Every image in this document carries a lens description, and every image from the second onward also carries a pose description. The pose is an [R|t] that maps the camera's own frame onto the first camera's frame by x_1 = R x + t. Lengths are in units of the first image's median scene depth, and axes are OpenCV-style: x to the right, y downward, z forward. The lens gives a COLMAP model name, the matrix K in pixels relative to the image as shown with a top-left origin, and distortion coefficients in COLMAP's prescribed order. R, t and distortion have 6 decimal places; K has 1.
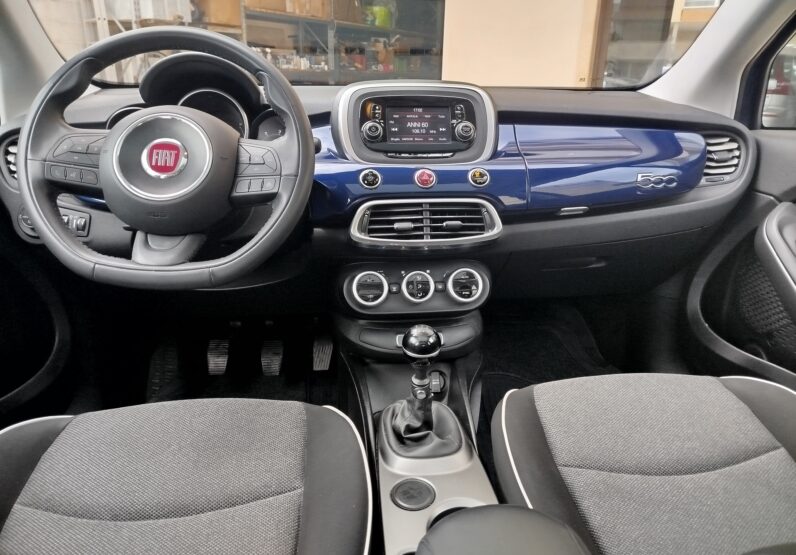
lens RADIAL K [[559.2, 0, 397.5], [0, 559.2, 253.4], [0, 0, 1]] dist [0.035928, -0.039488]
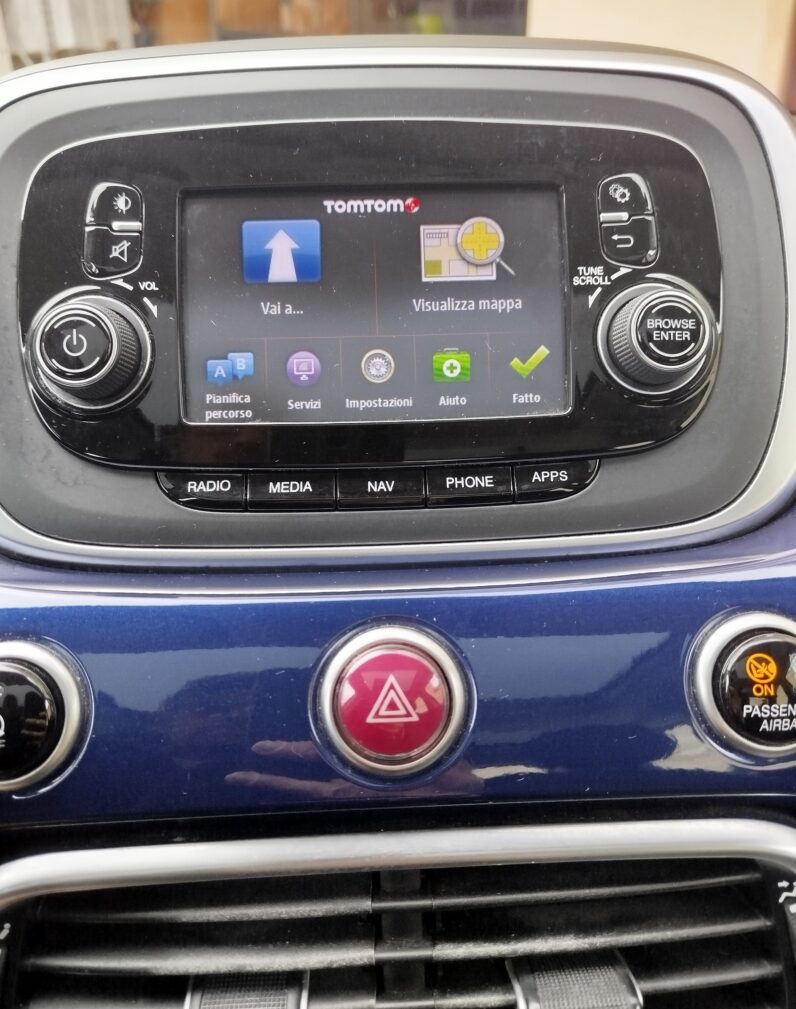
lens RADIAL K [[763.6, 0, 396.1], [0, 763.6, 474.2], [0, 0, 1]] dist [-0.022288, -0.003177]
pose [[0.996590, 0.007002, -0.082210, 0.062933], [0.002174, 0.993818, 0.111001, -0.203244], [0.082479, -0.110801, 0.990414, 0.768801]]
